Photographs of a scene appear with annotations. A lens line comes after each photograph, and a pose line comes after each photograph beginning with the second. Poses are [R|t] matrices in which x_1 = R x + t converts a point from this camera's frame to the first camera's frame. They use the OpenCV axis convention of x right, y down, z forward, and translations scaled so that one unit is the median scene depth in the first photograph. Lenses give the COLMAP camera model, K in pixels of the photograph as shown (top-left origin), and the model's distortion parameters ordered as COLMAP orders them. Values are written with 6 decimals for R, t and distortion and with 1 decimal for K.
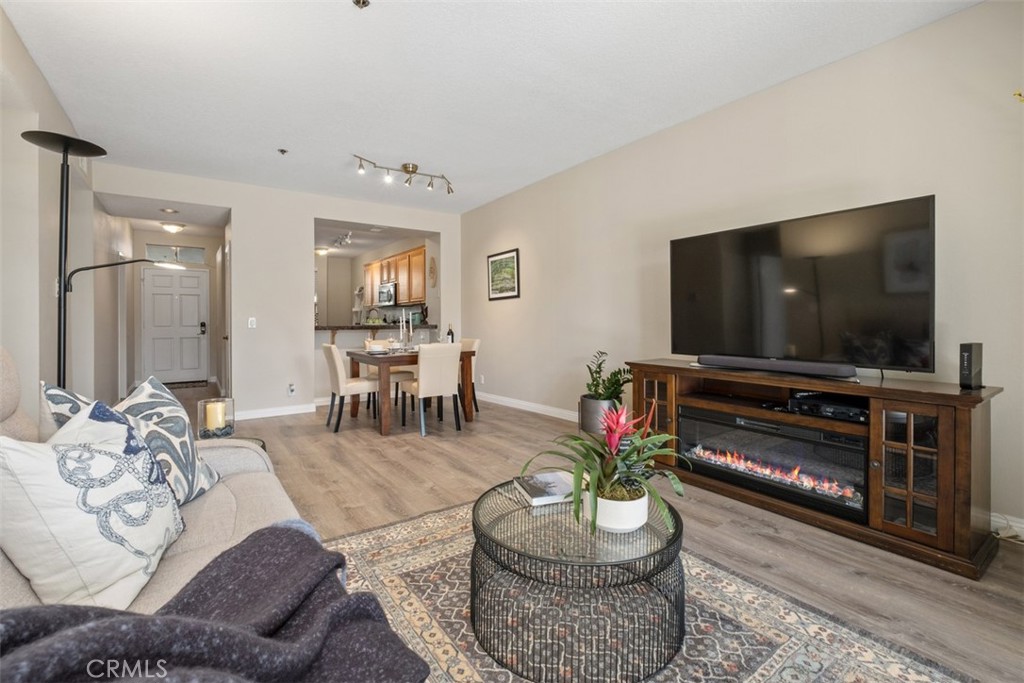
lens RADIAL K [[444.7, 0, 507.9], [0, 444.7, 331.3], [0, 0, 1]] dist [-0.007704, -0.000579]
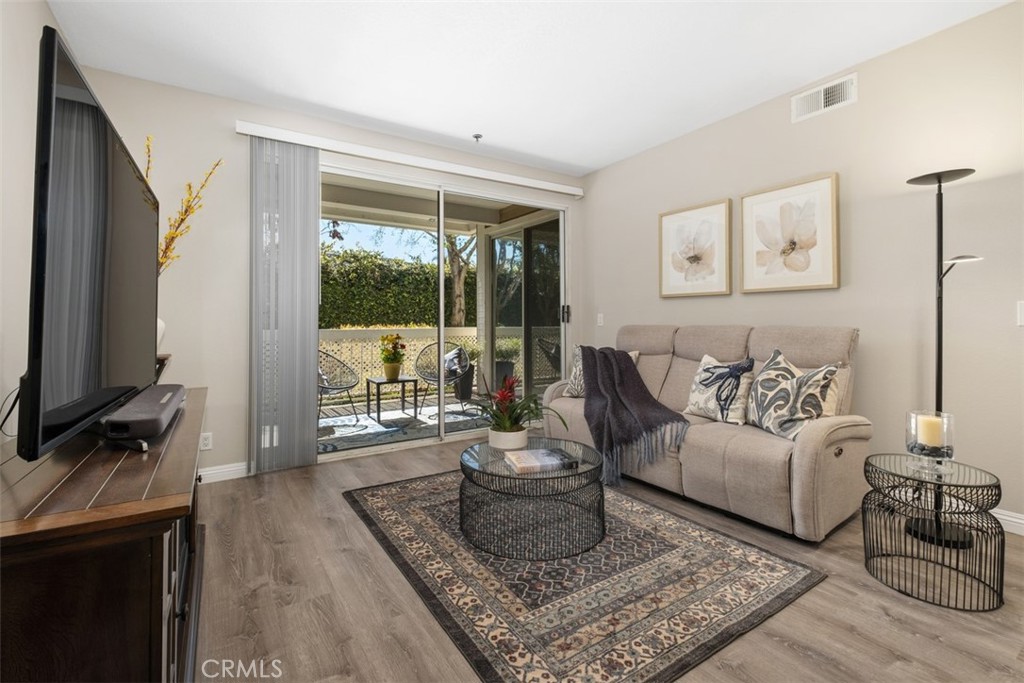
lens RADIAL K [[447.4, 0, 499.2], [0, 447.4, 315.5], [0, 0, 1]] dist [-0.009341, -0.000123]
pose [[-0.998404, 0.009298, 0.055712, 0.057360], [0.009721, 0.999926, 0.007333, -0.022058], [-0.055639, 0.007863, -0.998420, 0.844658]]
